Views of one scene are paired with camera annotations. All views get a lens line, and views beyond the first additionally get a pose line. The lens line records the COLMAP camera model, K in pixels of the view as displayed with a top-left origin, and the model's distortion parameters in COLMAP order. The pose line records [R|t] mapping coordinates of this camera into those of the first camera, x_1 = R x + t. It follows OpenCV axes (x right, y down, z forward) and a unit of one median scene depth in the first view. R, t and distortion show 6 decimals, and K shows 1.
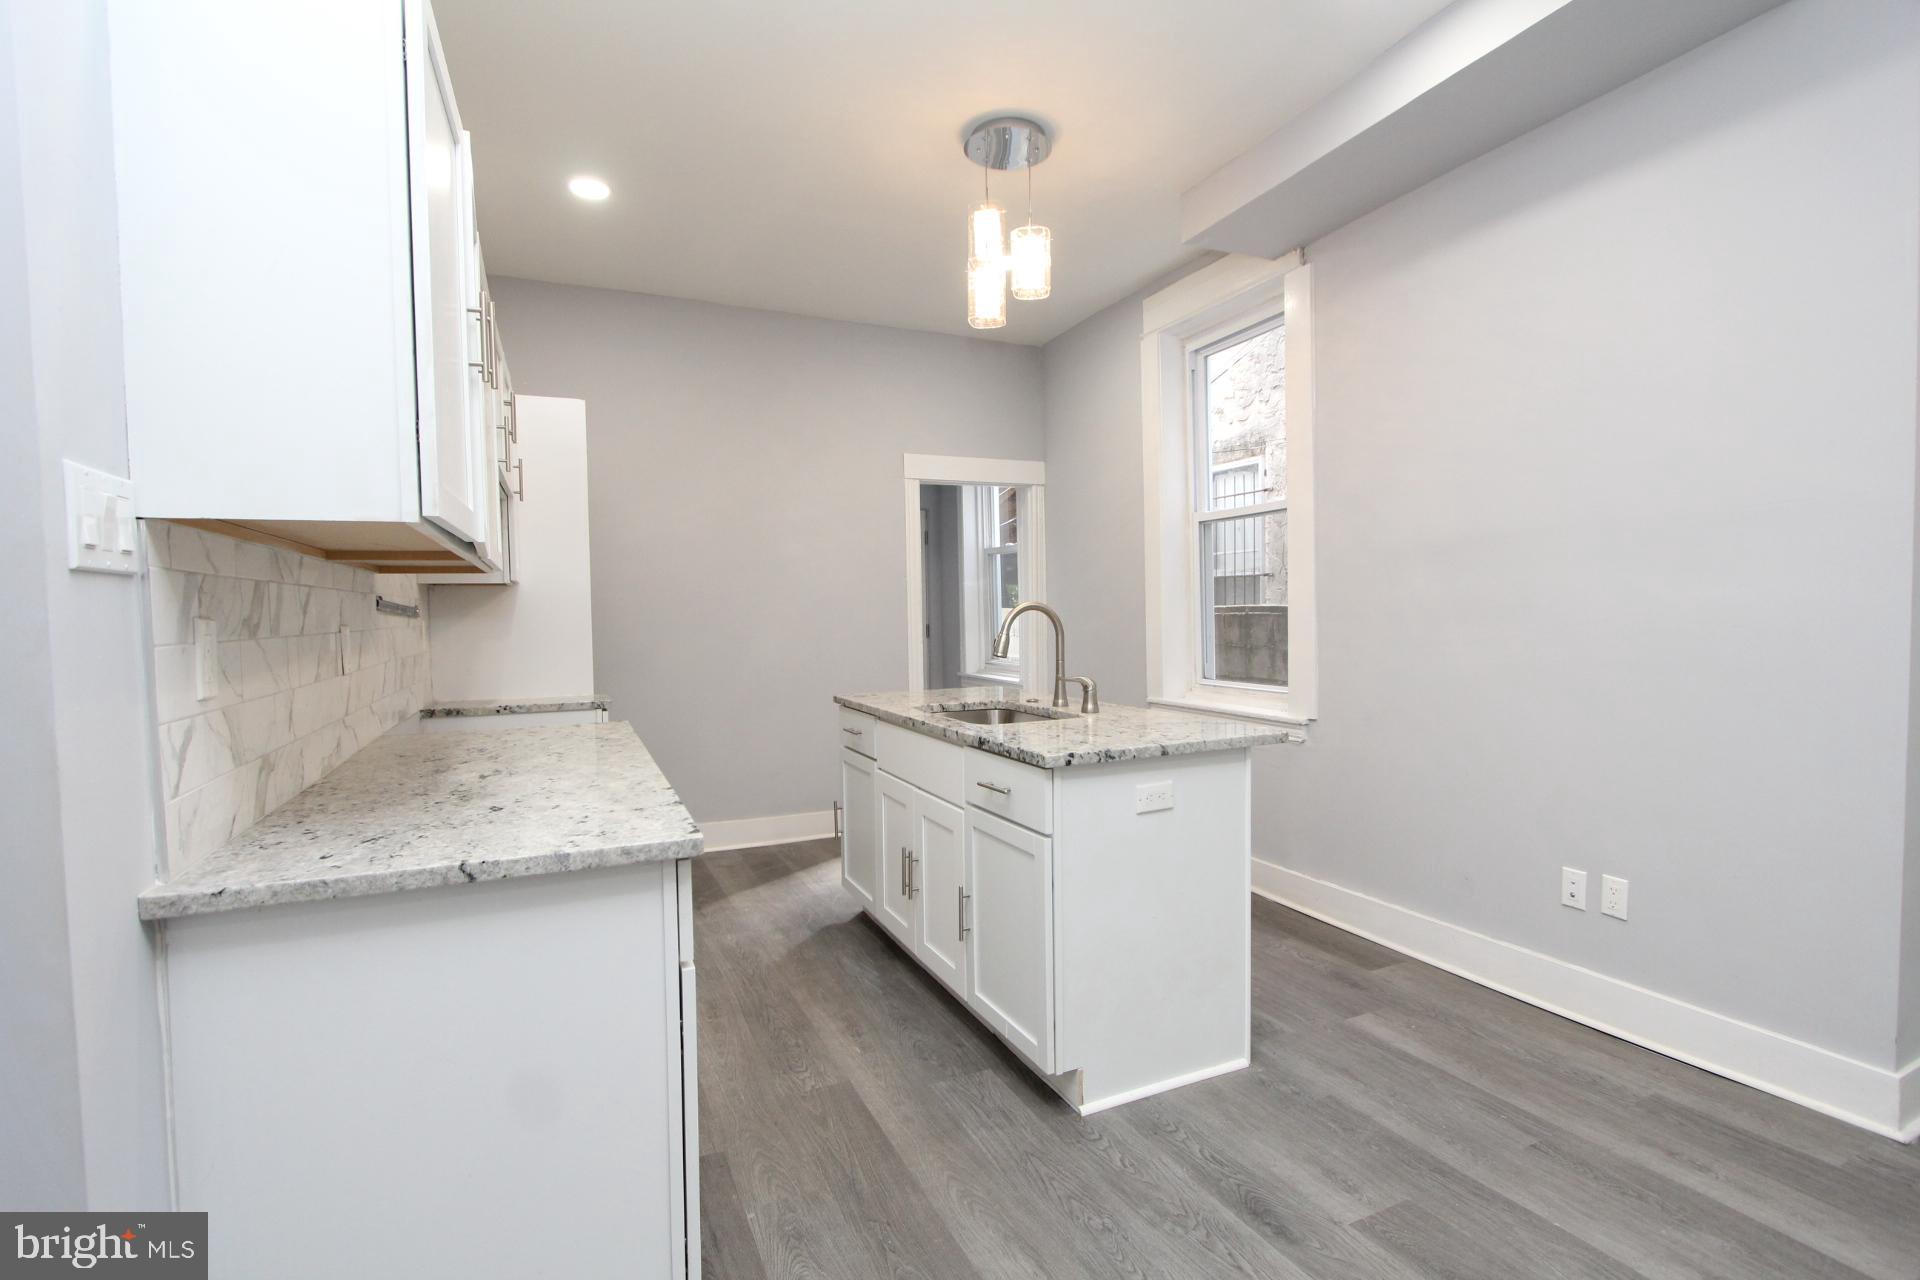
lens RADIAL K [[883.6, 0, 959.3], [0, 883.6, 647.2], [0, 0, 1]] dist [-0.014027, 0.001719]
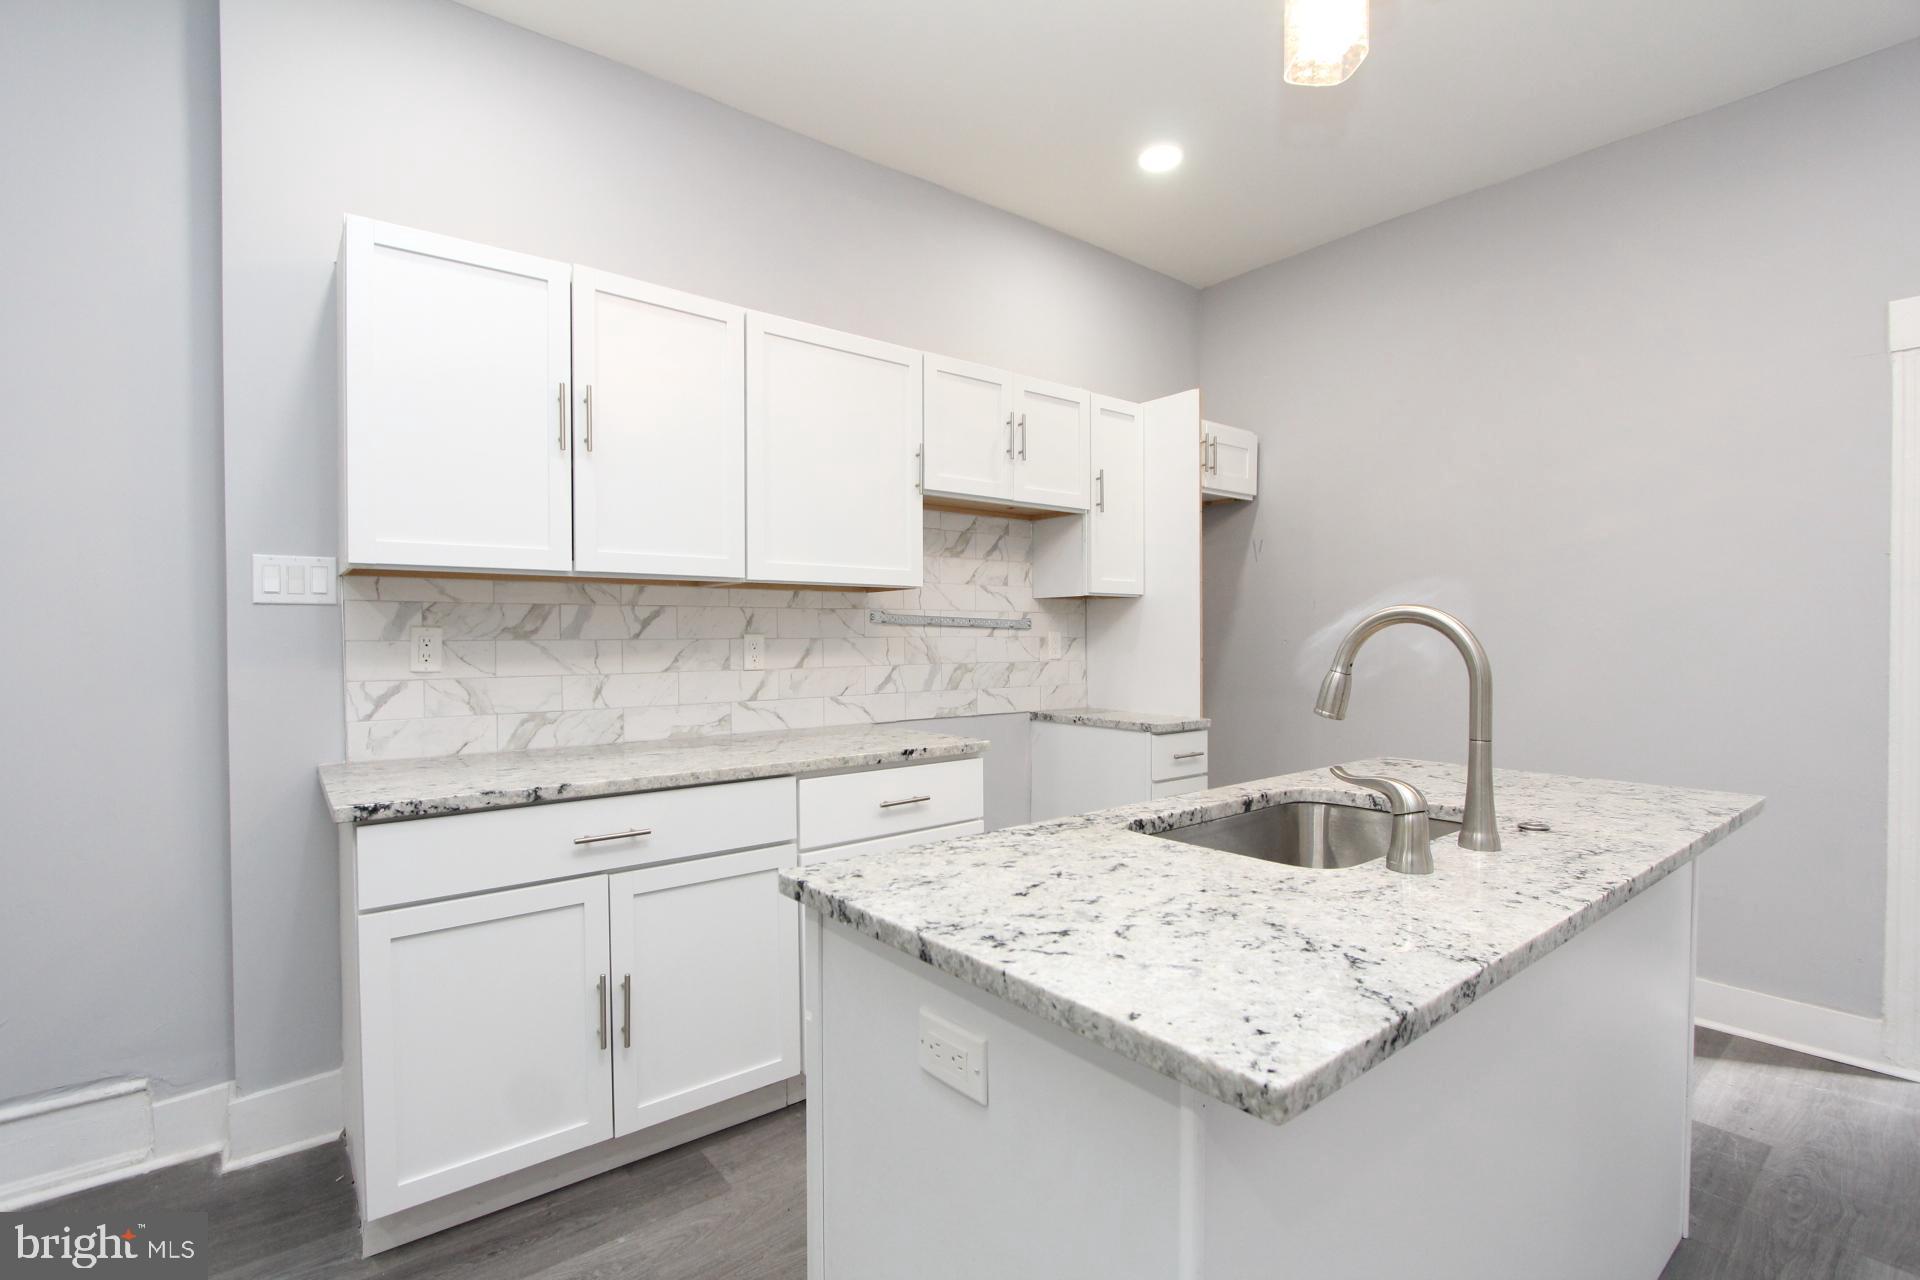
lens RADIAL K [[883.6, 0, 959.3], [0, 883.6, 647.2], [0, 0, 1]] dist [-0.014027, 0.001719]
pose [[0.250697, 0.027194, -0.967684, 0.648261], [-0.041601, 0.998985, 0.017296, -0.038067], [0.967171, 0.035921, 0.251574, 0.905007]]
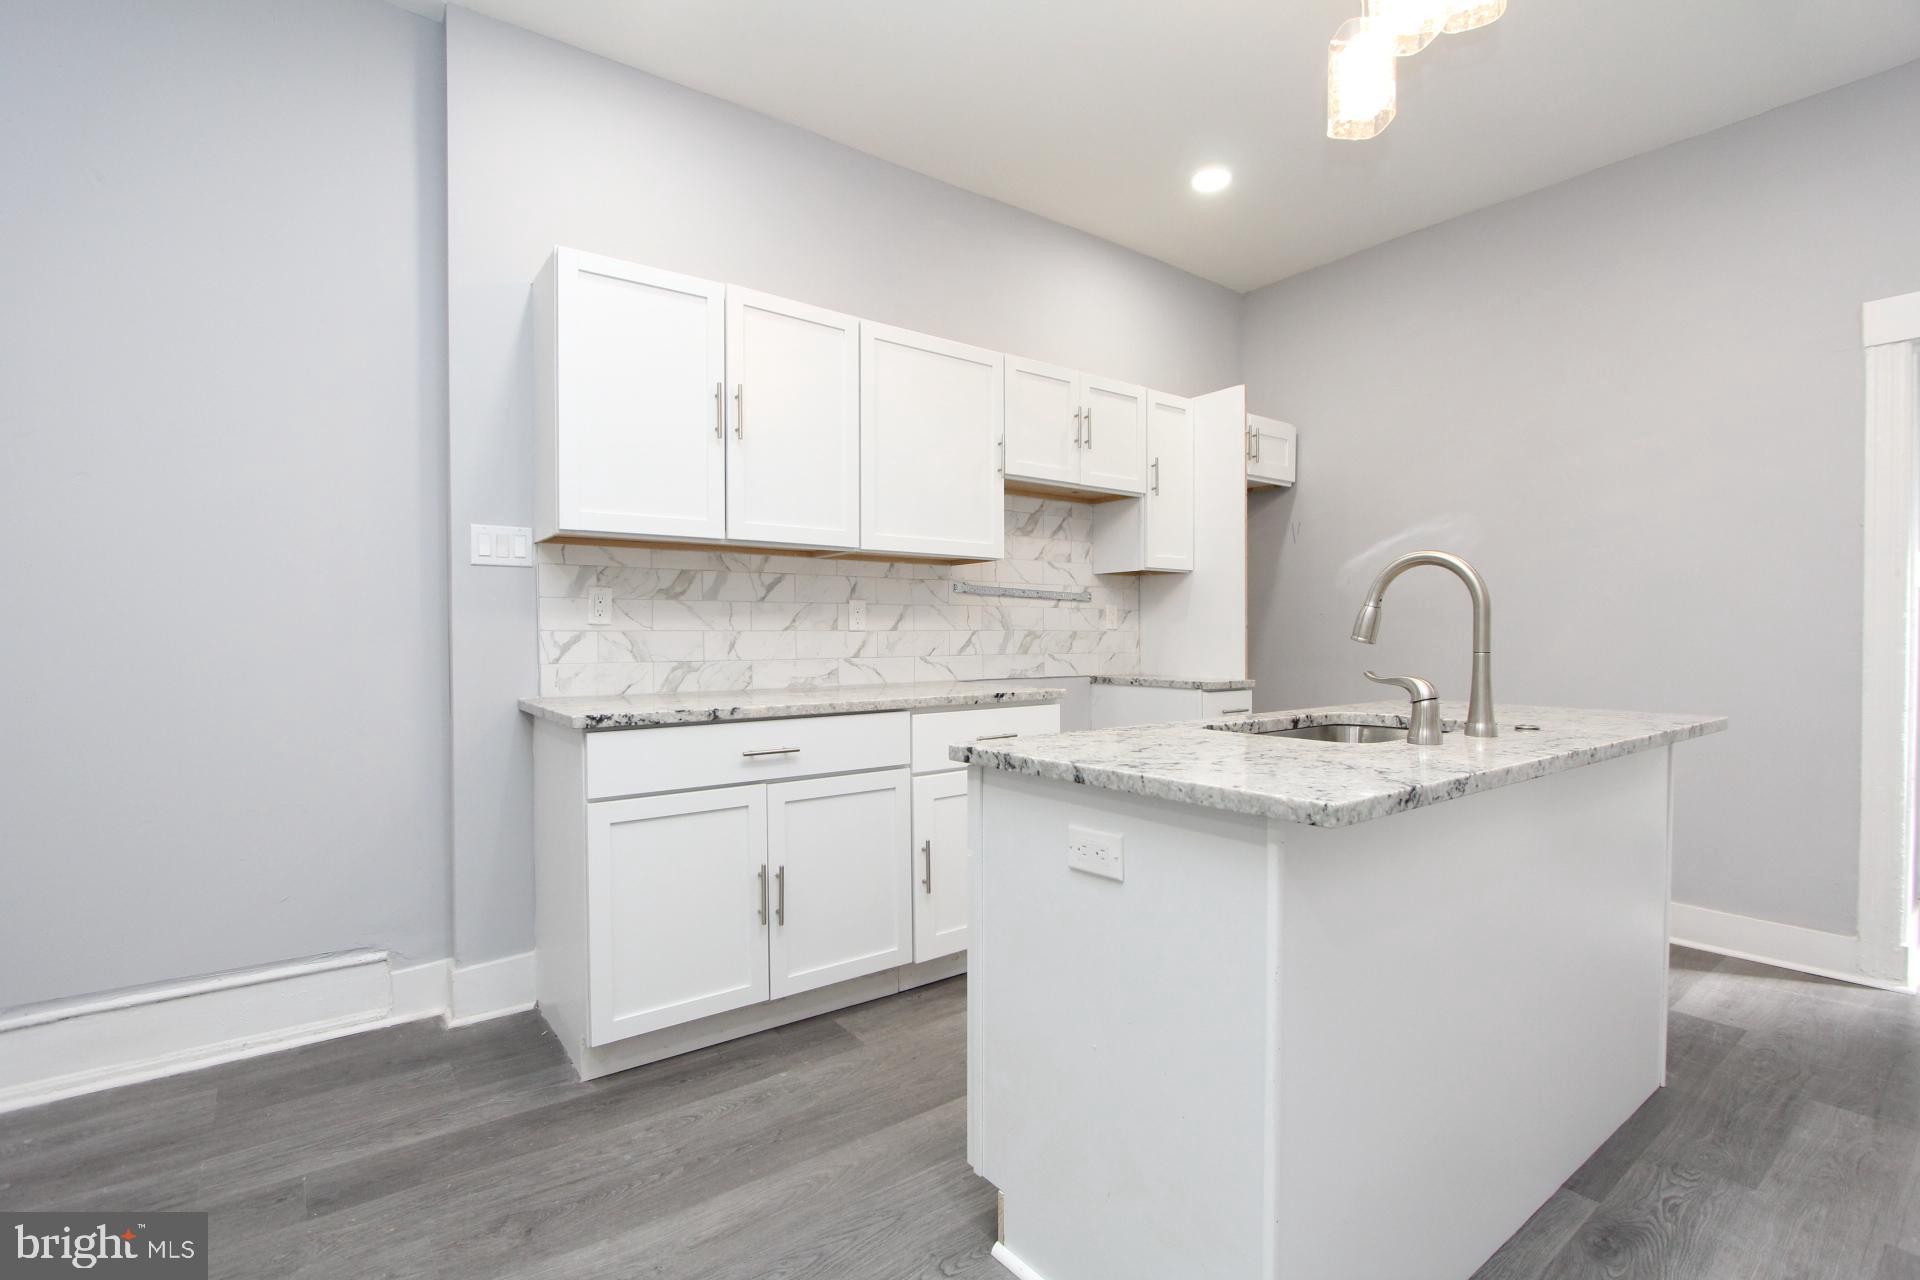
lens RADIAL K [[883.6, 0, 959.3], [0, 883.6, 647.2], [0, 0, 1]] dist [-0.014027, 0.001719]
pose [[0.220791, 0.028499, -0.974905, 0.812142], [-0.042840, 0.998892, 0.019498, 0.019966], [0.974380, 0.037460, 0.221768, 0.781257]]
